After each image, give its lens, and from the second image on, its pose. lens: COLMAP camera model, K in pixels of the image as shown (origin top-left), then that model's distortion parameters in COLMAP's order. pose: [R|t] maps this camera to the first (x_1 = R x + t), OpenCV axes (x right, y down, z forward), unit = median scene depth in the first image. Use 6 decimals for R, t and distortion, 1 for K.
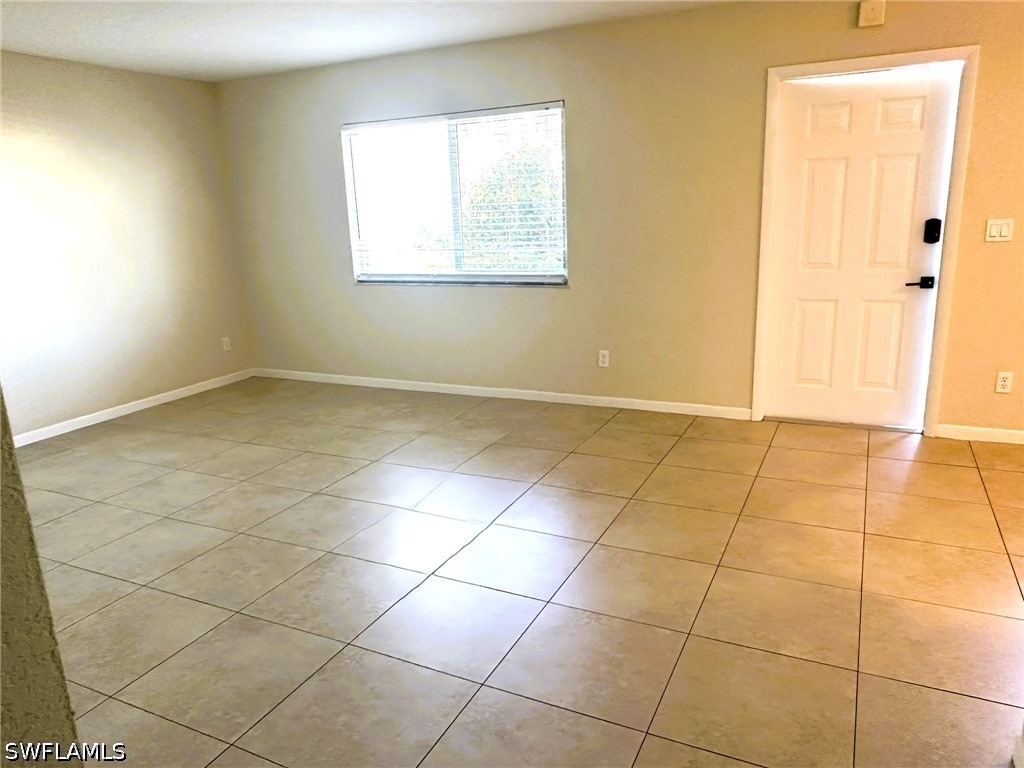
lens RADIAL K [[710.3, 0, 512.0], [0, 710.3, 384.0], [0, 0, 1]] dist [0.001902, 0.000597]
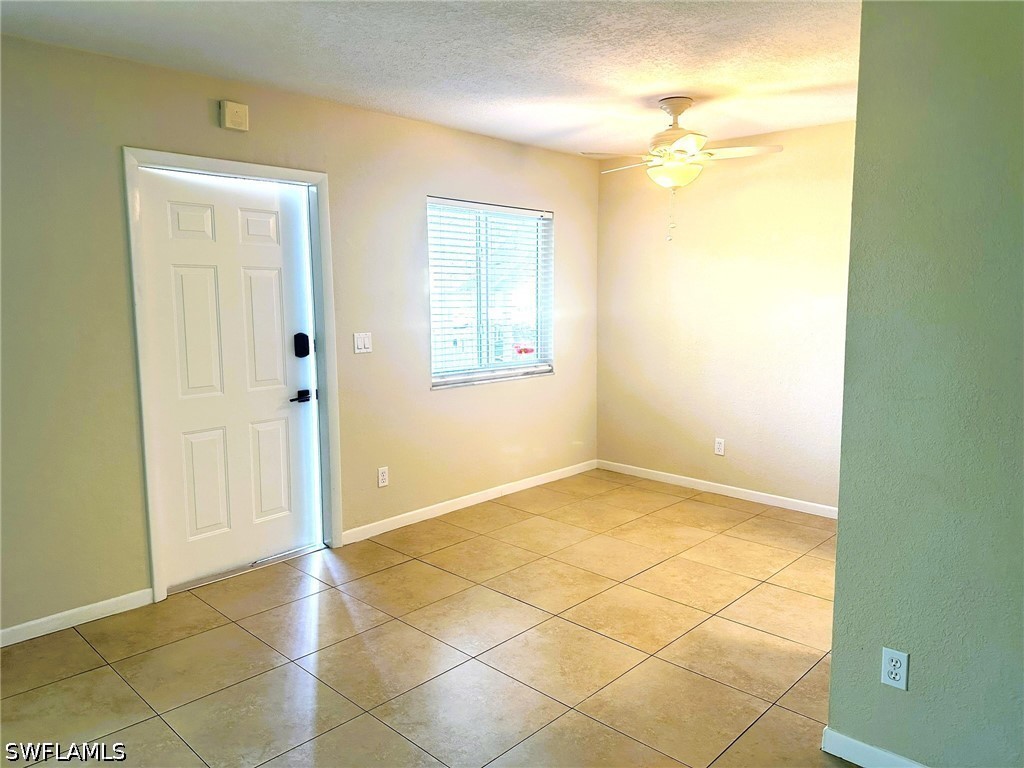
lens RADIAL K [[721.4, 0, 512.0], [0, 721.4, 384.0], [0, 0, 1]] dist [0.011249, -0.002297]
pose [[0.295588, -0.084494, 0.951572, -0.282806], [0.228470, 0.973428, 0.015465, -0.108560], [-0.927593, 0.212834, 0.307038, 0.419663]]
